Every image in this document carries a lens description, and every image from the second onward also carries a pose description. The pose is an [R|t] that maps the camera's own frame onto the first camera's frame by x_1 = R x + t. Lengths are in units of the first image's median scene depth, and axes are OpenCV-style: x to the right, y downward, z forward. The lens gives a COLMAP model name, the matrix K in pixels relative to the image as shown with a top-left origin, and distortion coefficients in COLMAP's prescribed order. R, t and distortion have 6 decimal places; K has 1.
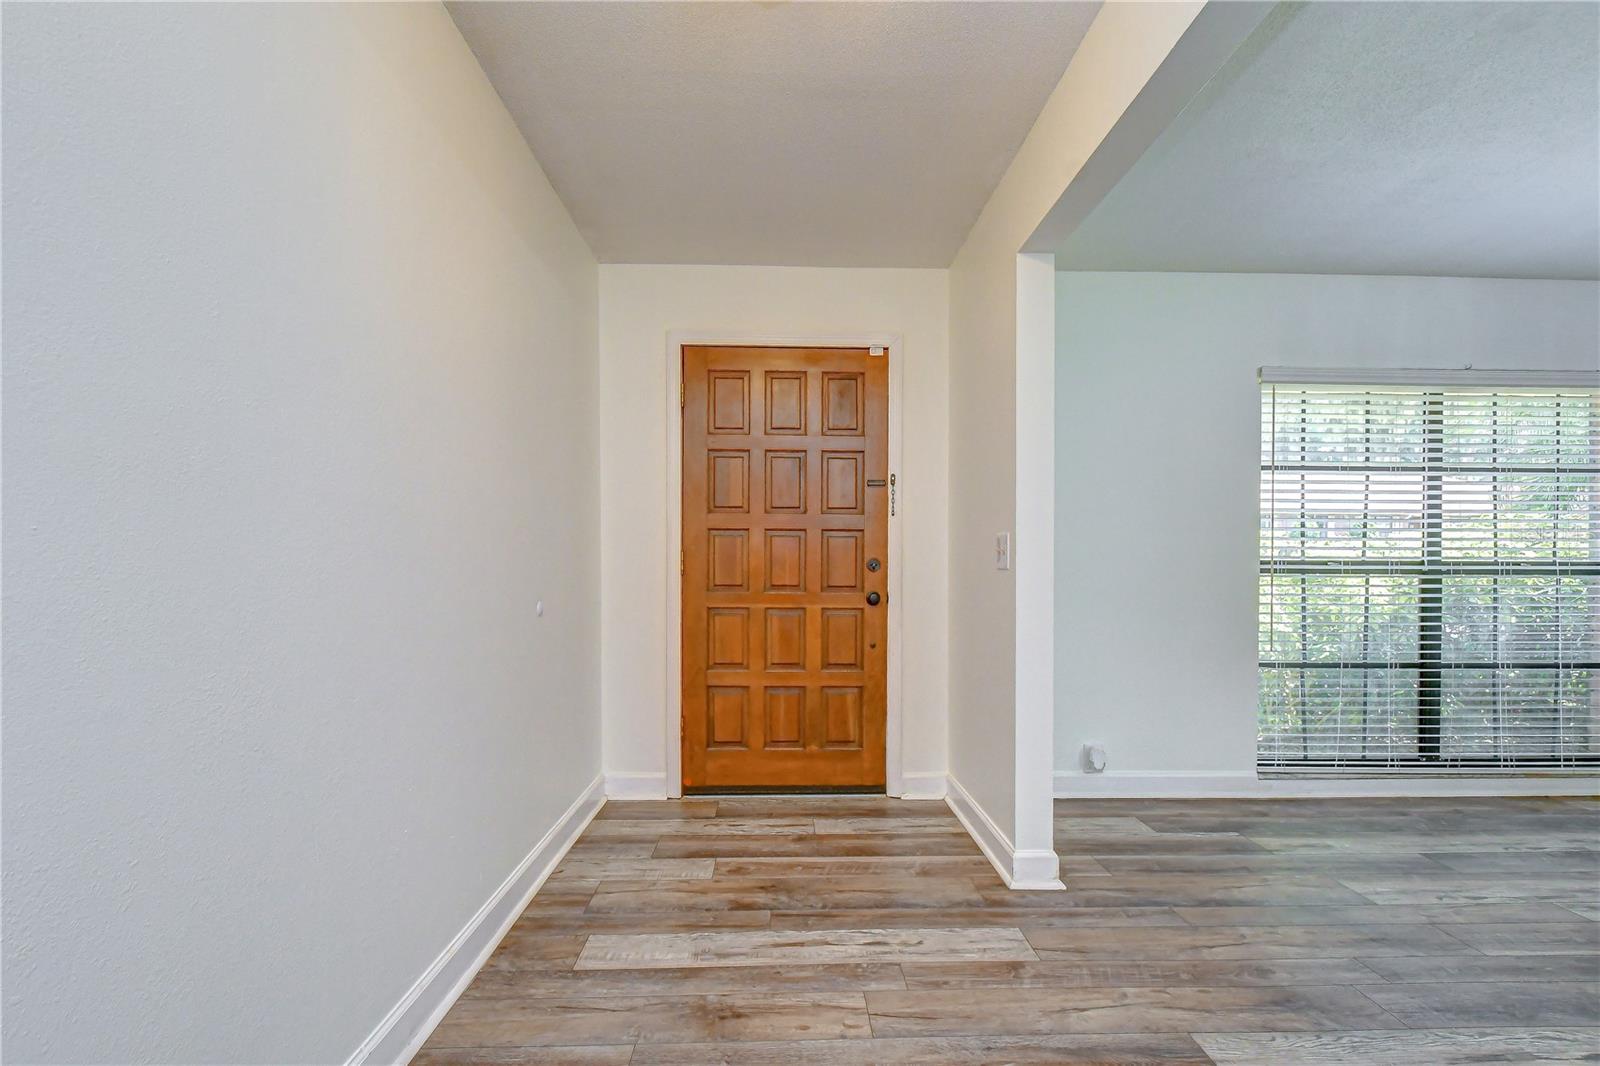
lens RADIAL K [[728.8, 0, 801.8], [0, 728.8, 597.2], [0, 0, 1]] dist [0.004285, -0.005959]
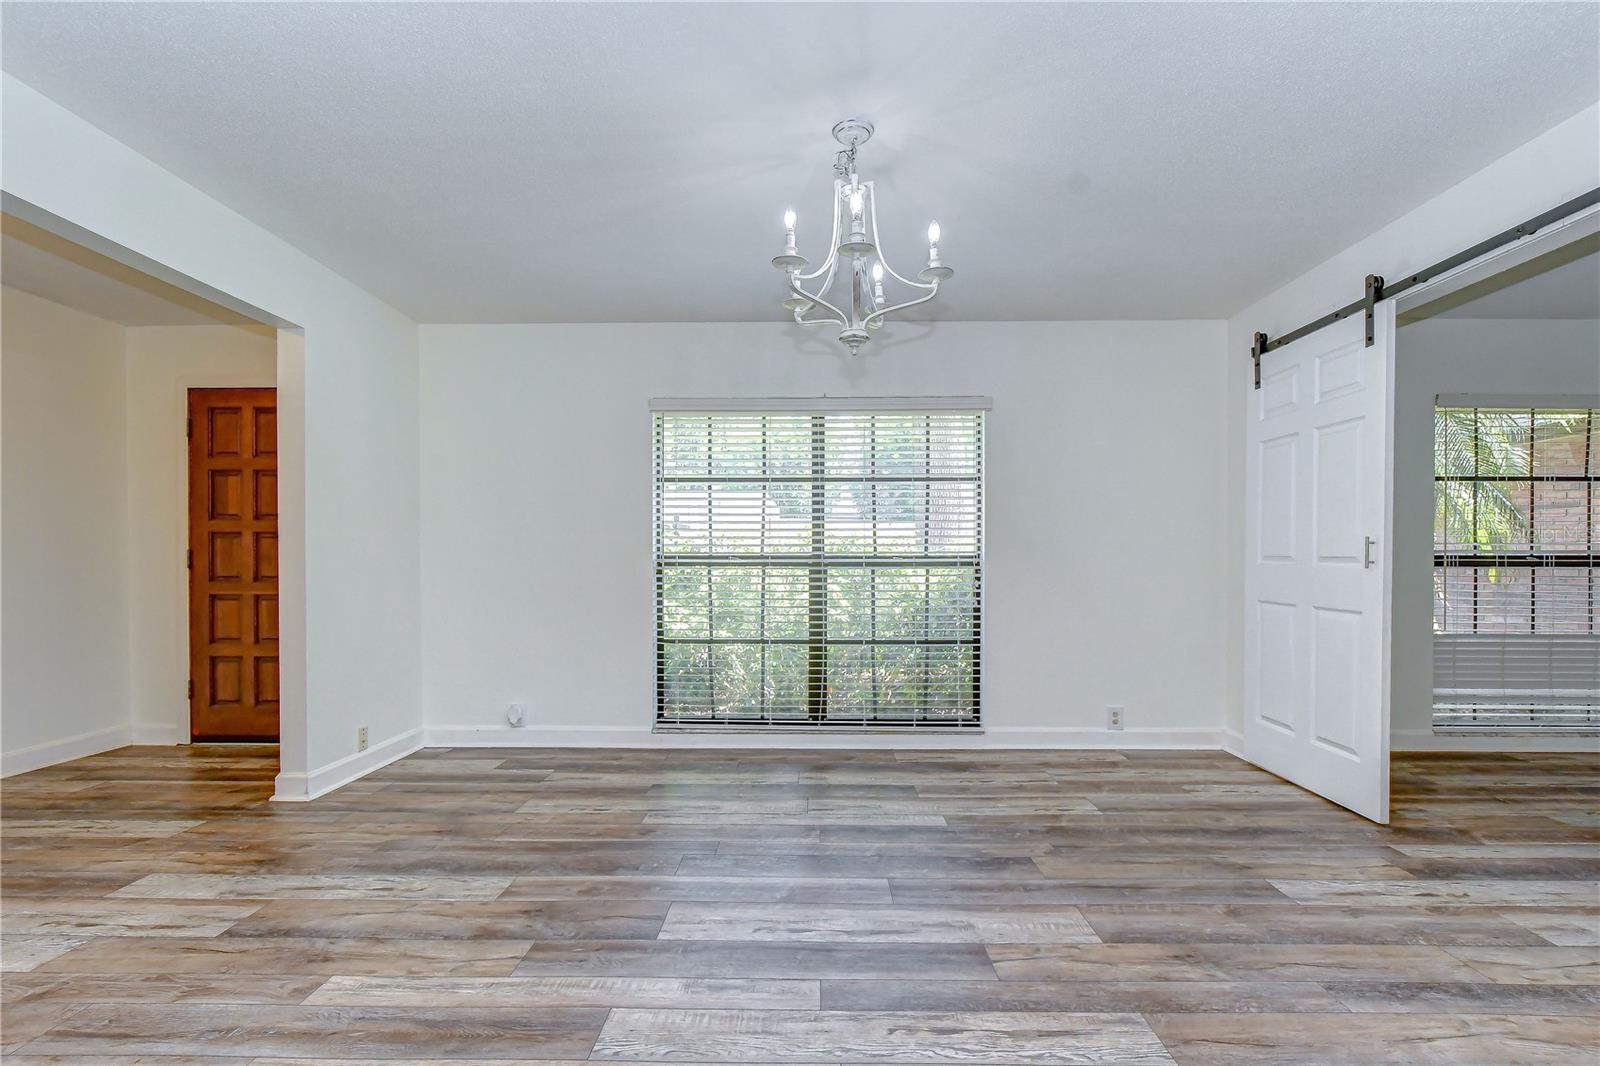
lens RADIAL K [[728.8, 0, 828.8], [0, 728.8, 581.1], [0, 0, 1]] dist [0.004285, -0.005959]
pose [[0.999373, -0.001760, -0.035373, 0.965736], [0.001263, 0.999900, -0.014058, 0.010665], [0.035395, 0.014005, 0.999275, -0.222231]]
